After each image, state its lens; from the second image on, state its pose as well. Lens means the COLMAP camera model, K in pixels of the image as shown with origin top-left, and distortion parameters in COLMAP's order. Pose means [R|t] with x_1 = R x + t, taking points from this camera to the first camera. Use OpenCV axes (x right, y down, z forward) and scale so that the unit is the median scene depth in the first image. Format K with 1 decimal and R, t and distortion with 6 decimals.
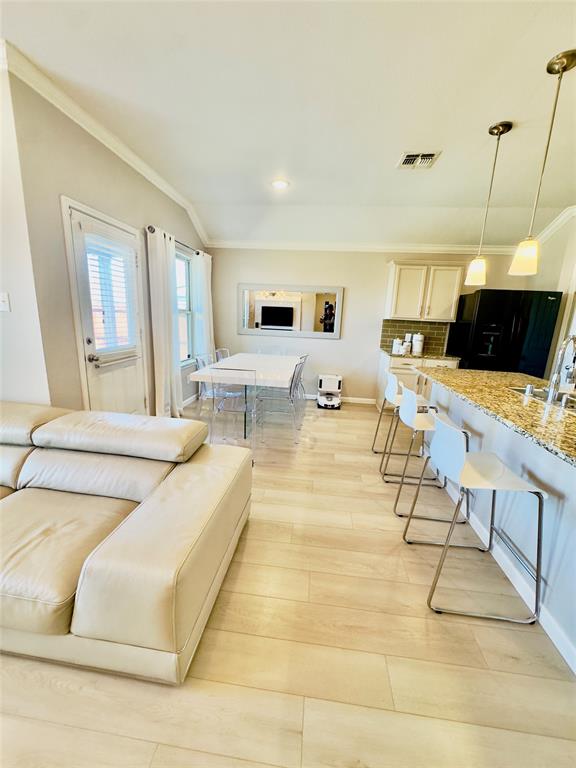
lens RADIAL K [[309.1, 0, 288.3], [0, 309.1, 383.0], [0, 0, 1]] dist [-0.000187, 0.000285]
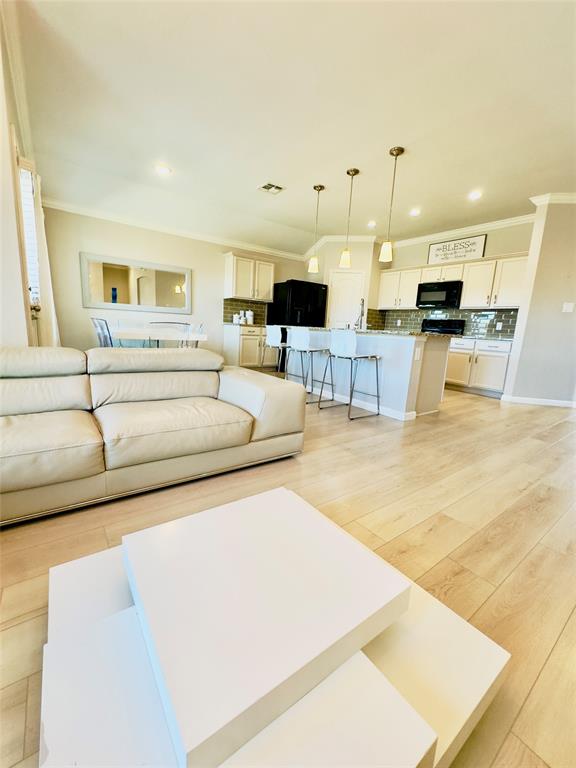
lens RADIAL K [[309.1, 0, 287.1], [0, 309.1, 383.4], [0, 0, 1]] dist [-0.000187, 0.000285]
pose [[0.737975, -0.127069, 0.662757, -0.411925], [0.121198, 0.991100, 0.055068, 0.105732], [-0.663855, 0.039686, 0.746807, -0.104505]]
